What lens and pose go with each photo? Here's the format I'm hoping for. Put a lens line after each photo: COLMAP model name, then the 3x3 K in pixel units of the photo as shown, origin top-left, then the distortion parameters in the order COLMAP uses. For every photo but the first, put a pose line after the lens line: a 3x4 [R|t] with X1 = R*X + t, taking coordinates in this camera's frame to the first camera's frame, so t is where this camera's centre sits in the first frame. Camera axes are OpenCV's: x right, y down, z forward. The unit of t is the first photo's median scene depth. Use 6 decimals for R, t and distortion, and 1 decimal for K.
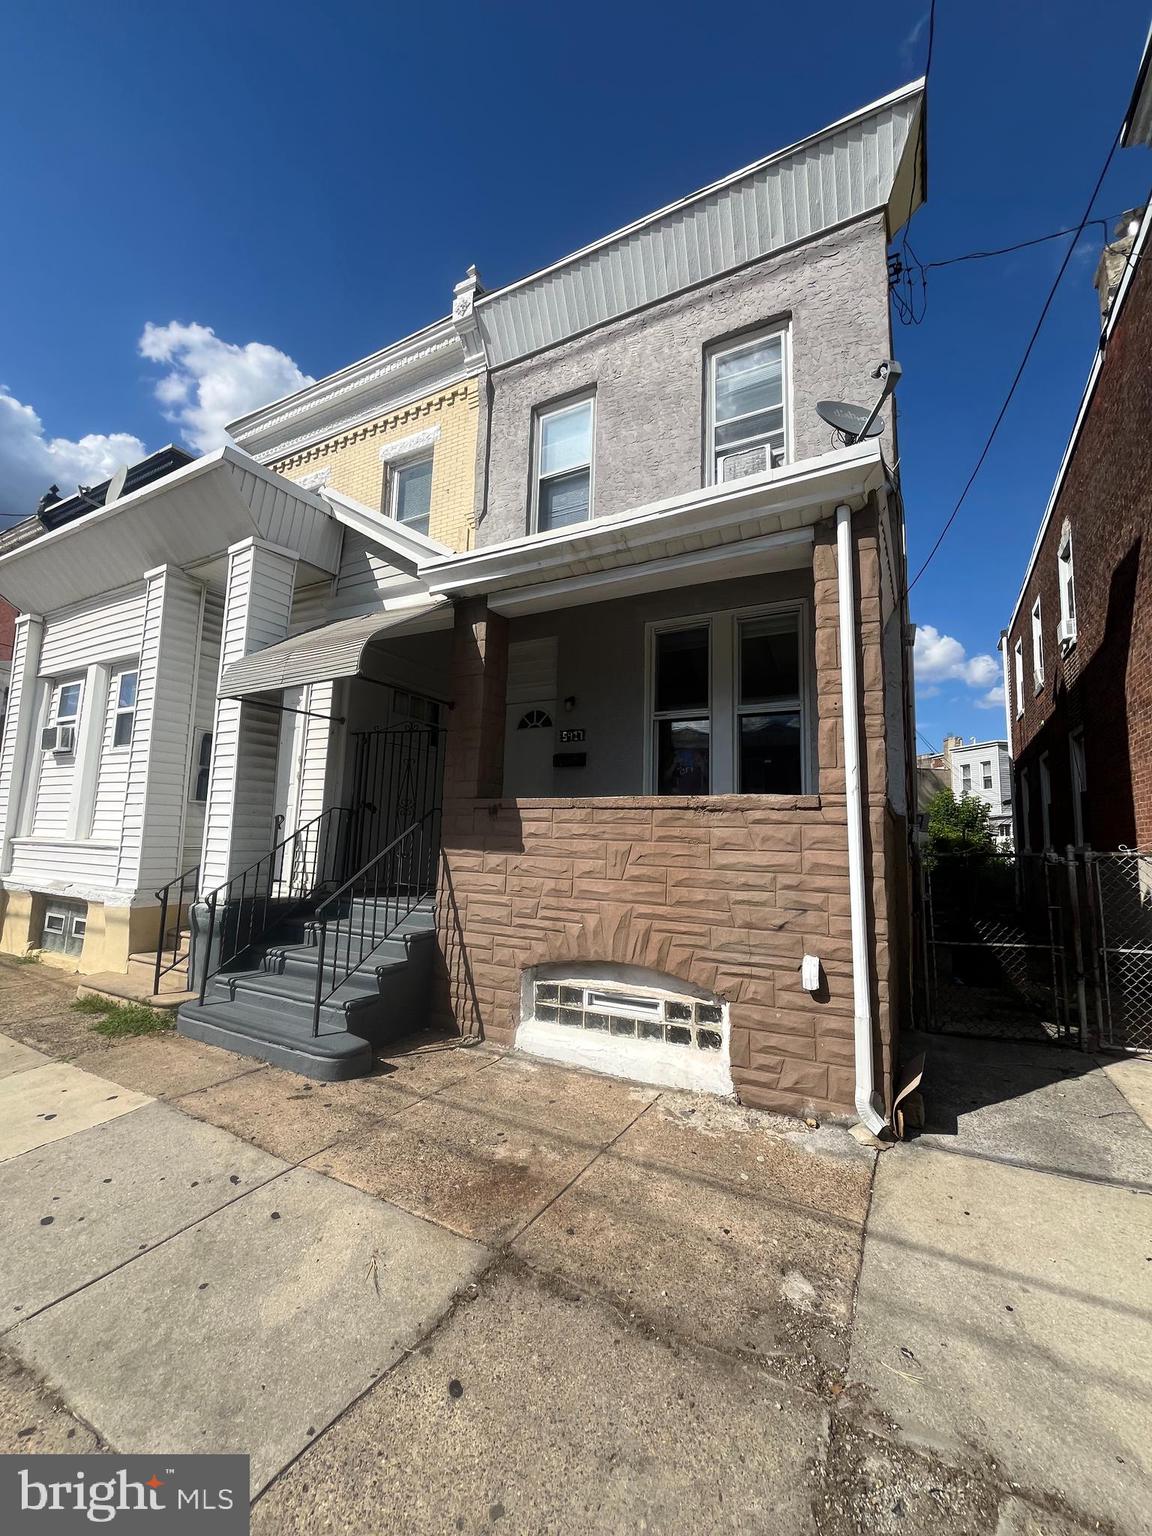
lens RADIAL K [[615.9, 0, 577.6], [0, 615.9, 766.4], [0, 0, 1]] dist [-0.004318, 0.000417]
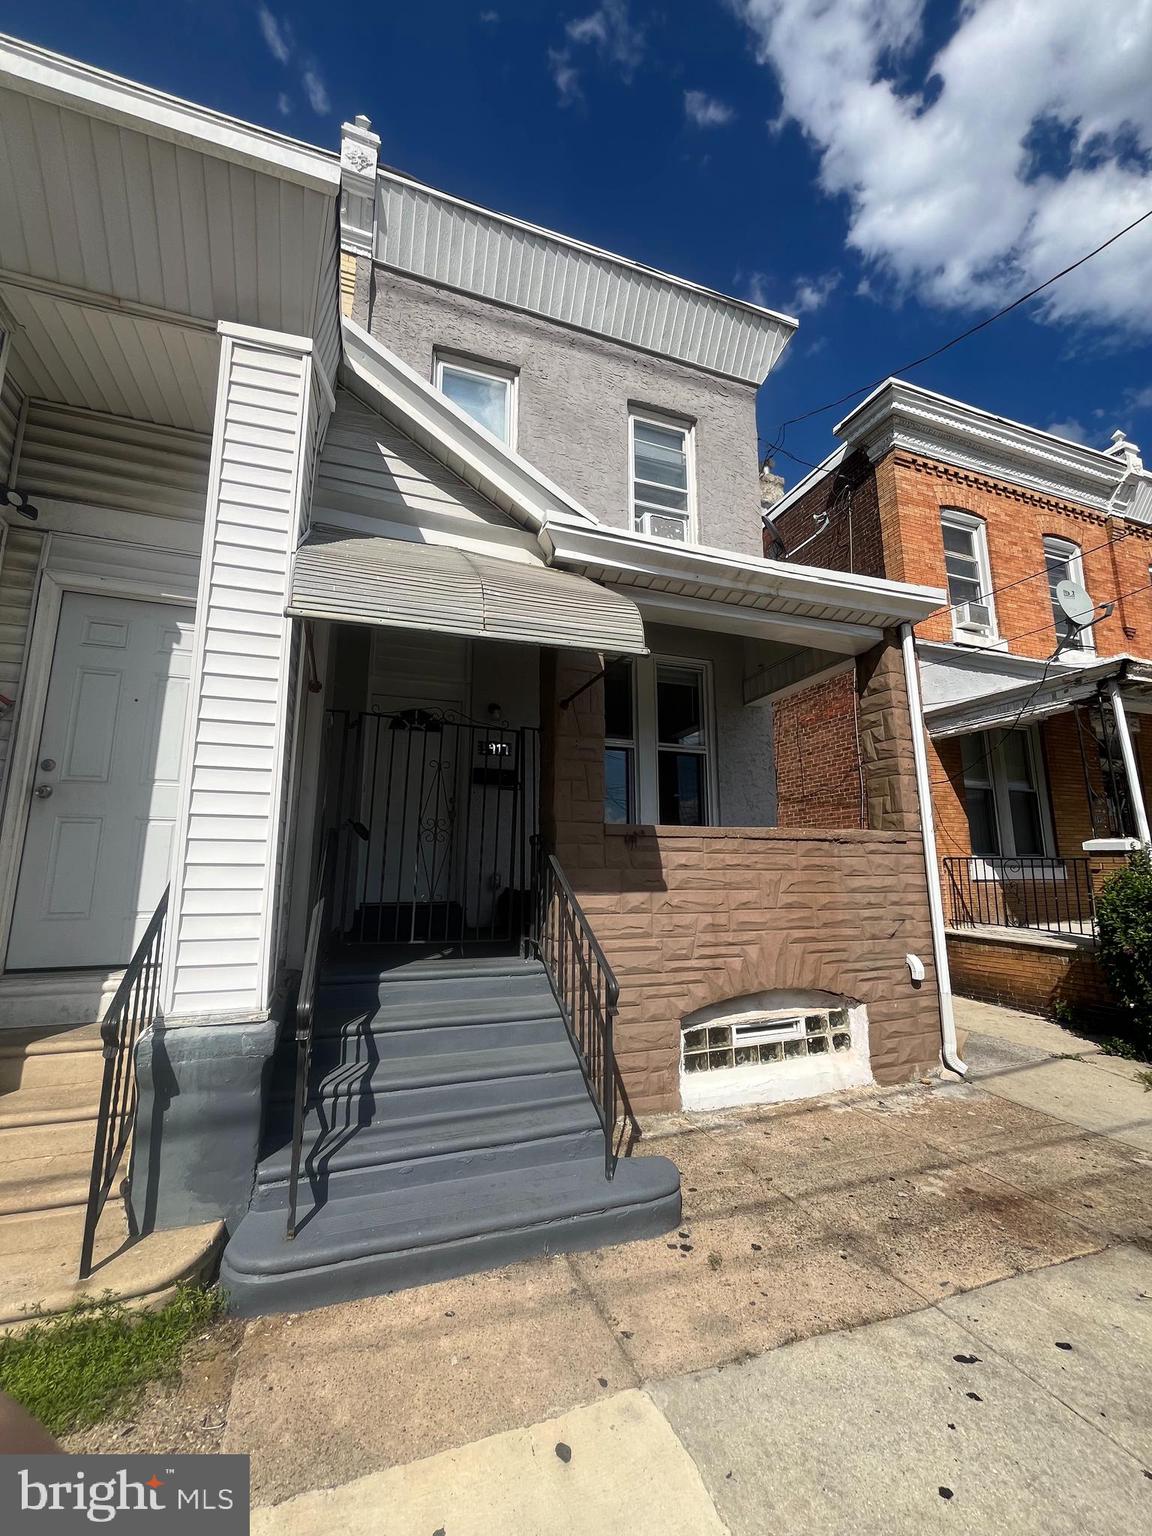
lens RADIAL K [[615.9, 0, 575.1], [0, 615.9, 767.1], [0, 0, 1]] dist [-0.004318, 0.000417]
pose [[0.658694, 0.097700, 0.746041, -0.940595], [-0.072674, 0.995159, -0.066159, 0.039860], [-0.748893, -0.010639, 0.662605, 0.561369]]
